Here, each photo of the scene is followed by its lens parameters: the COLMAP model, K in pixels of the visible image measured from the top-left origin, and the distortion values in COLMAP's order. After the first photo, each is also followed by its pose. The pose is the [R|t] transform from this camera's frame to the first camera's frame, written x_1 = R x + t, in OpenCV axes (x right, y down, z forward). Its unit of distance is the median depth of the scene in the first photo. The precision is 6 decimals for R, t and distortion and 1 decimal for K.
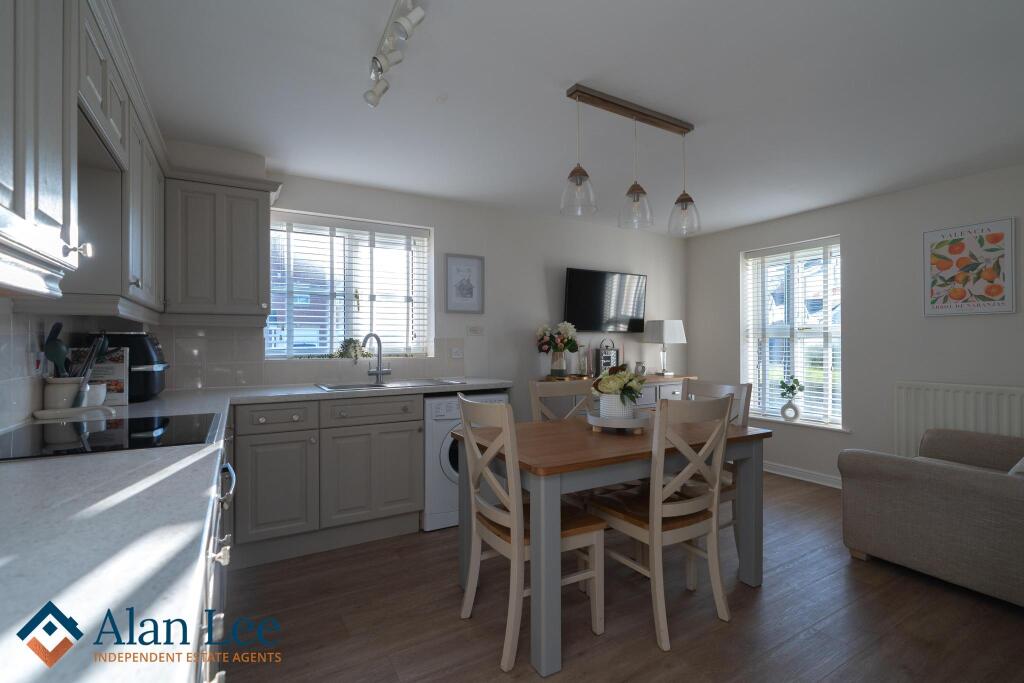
lens RADIAL K [[467.1, 0, 512.0], [0, 467.1, 341.5], [0, 0, 1]] dist [0.000104, 0.000015]
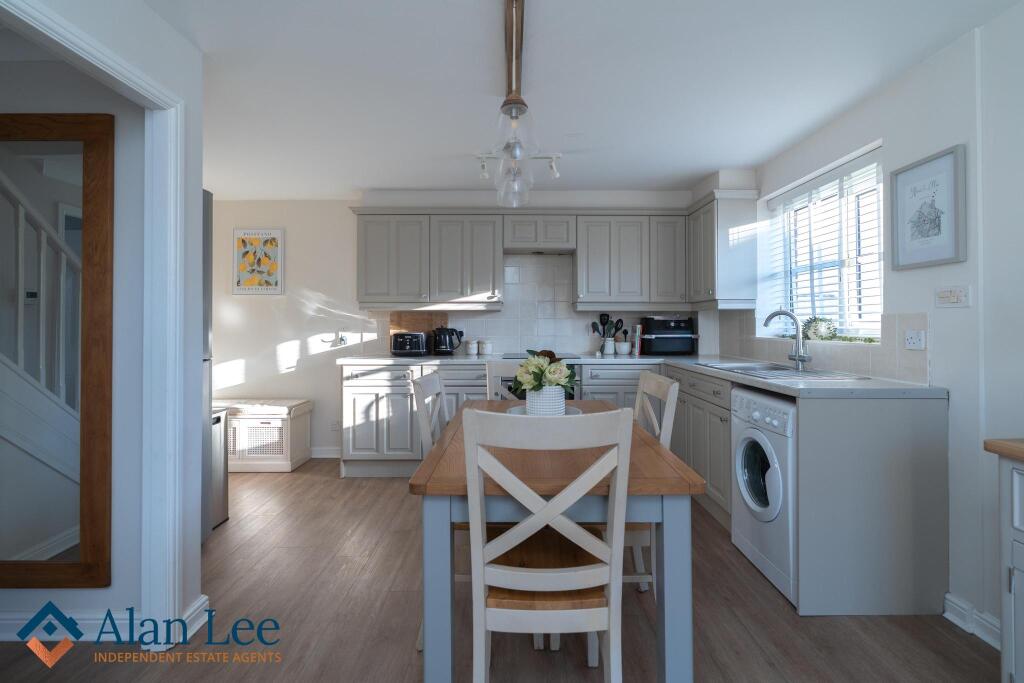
lens RADIAL K [[478.8, 0, 511.0], [0, 478.8, 318.4], [0, 0, 1]] dist [0.000384, -0.000010]
pose [[-0.497232, 0.004309, -0.867607, 0.621976], [0.015159, 0.999878, -0.003722, -0.006312], [0.867485, -0.015002, -0.497237, 0.867380]]
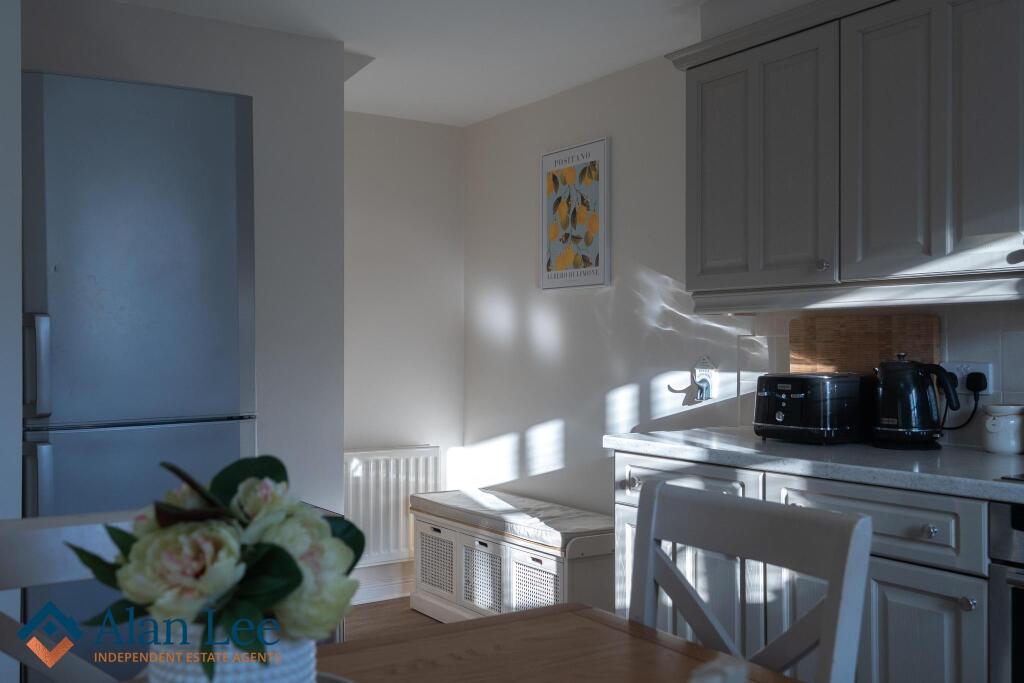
lens RADIAL K [[1007.9, 0, 512.0], [0, 1007.9, 341.5], [0, 0, 1]] dist [-0.001617, 0.001278]
pose [[-0.998578, 0.014295, -0.051363, 0.065701], [0.014998, 0.999799, -0.013329, -0.000207], [0.051162, -0.014080, -0.998591, 0.909927]]
